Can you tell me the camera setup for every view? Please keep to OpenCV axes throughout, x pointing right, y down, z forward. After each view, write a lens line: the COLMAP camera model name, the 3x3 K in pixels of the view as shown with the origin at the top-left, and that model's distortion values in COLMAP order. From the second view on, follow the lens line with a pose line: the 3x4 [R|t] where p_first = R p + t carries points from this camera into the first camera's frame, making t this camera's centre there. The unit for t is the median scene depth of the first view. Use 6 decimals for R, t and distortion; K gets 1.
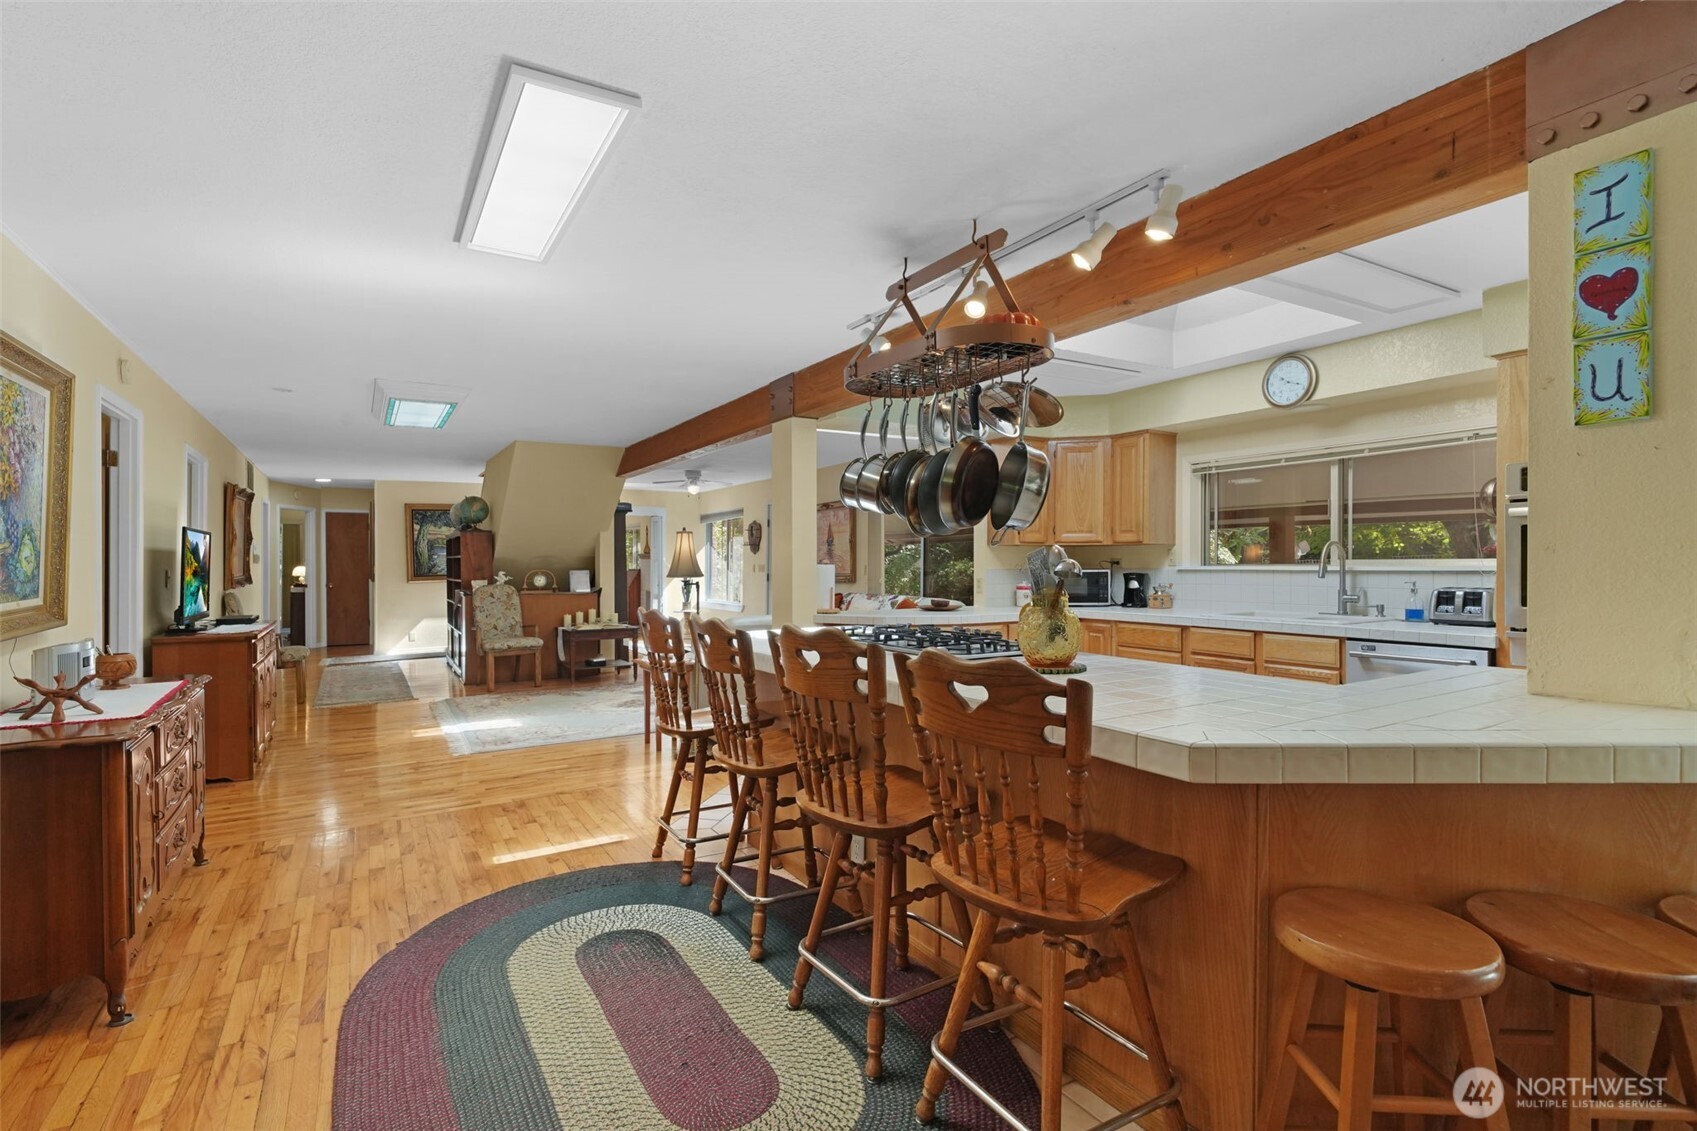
lens RADIAL K [[803.8, 0, 854.3], [0, 803.8, 567.4], [0, 0, 1]] dist [-0.003250, -0.000724]
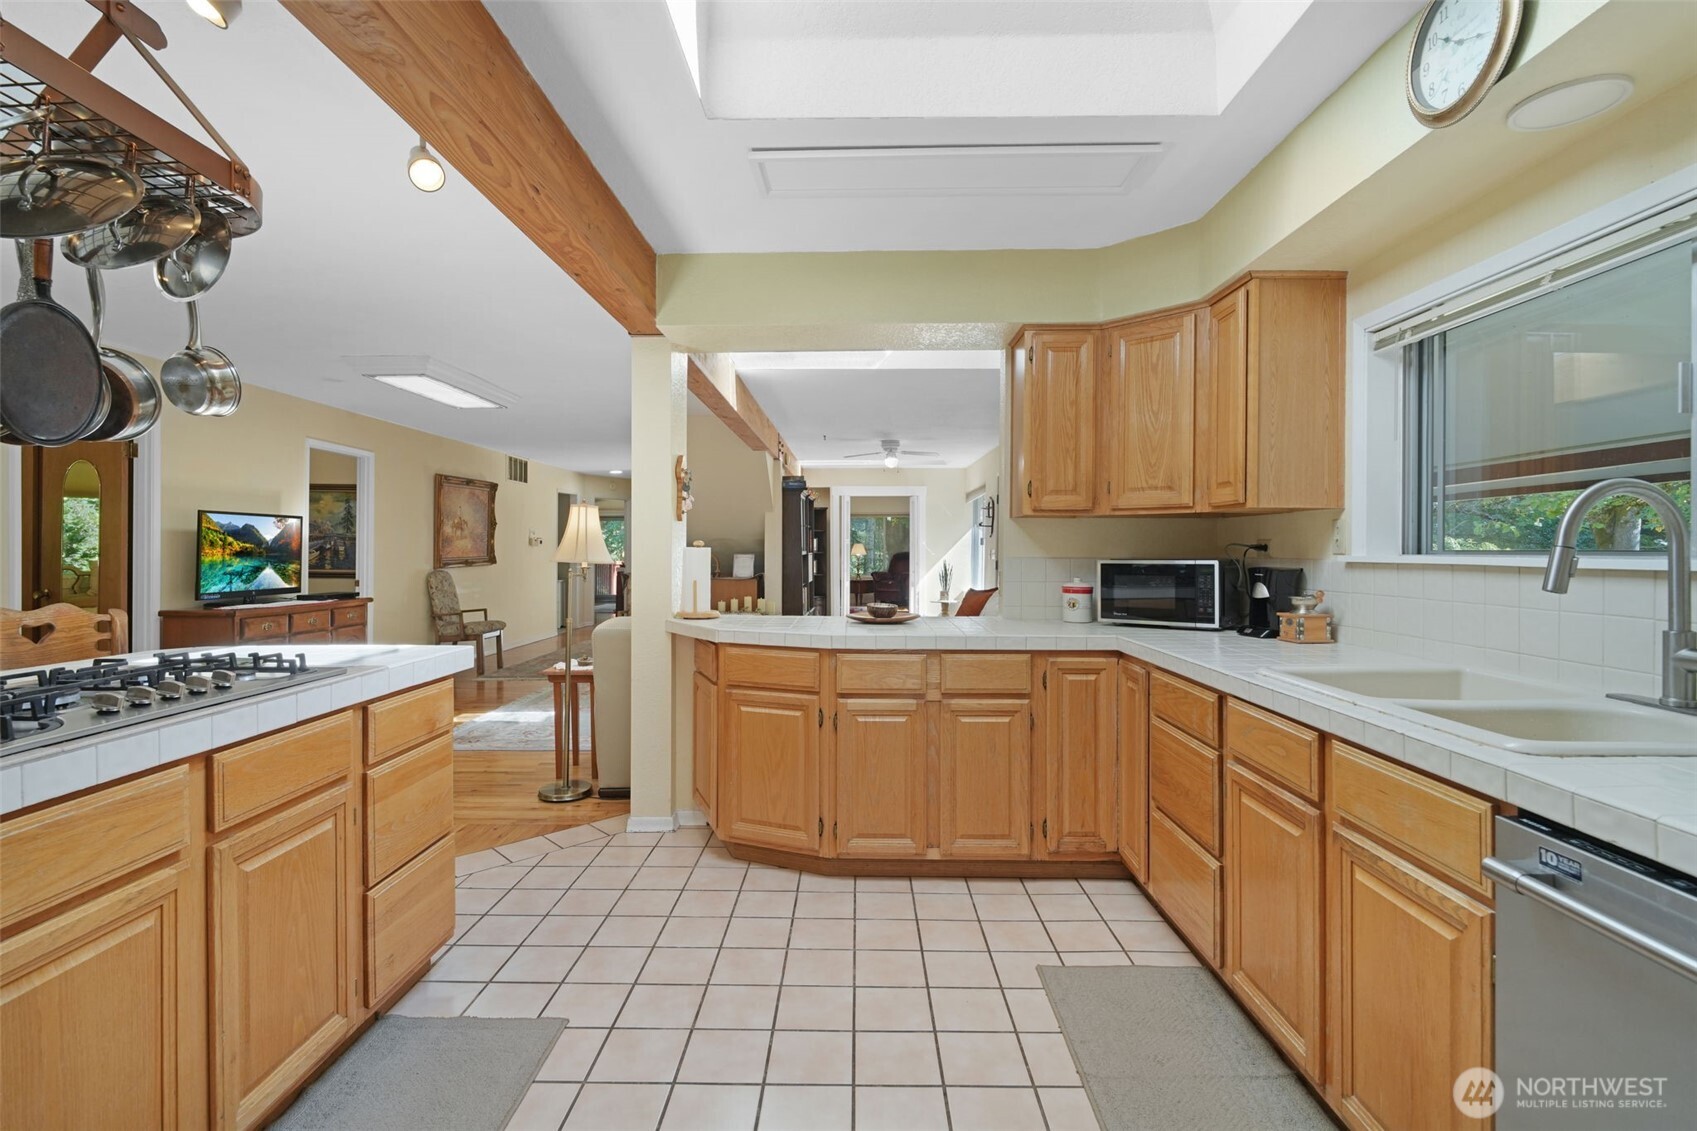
lens RADIAL K [[803.8, 0, 845.5], [0, 803.8, 549.7], [0, 0, 1]] dist [-0.003250, -0.000724]
pose [[0.843771, 0.006258, -0.536667, 0.399832], [-0.008391, 0.999964, -0.001533, -0.001392], [0.536638, 0.005796, 0.843793, 0.440116]]
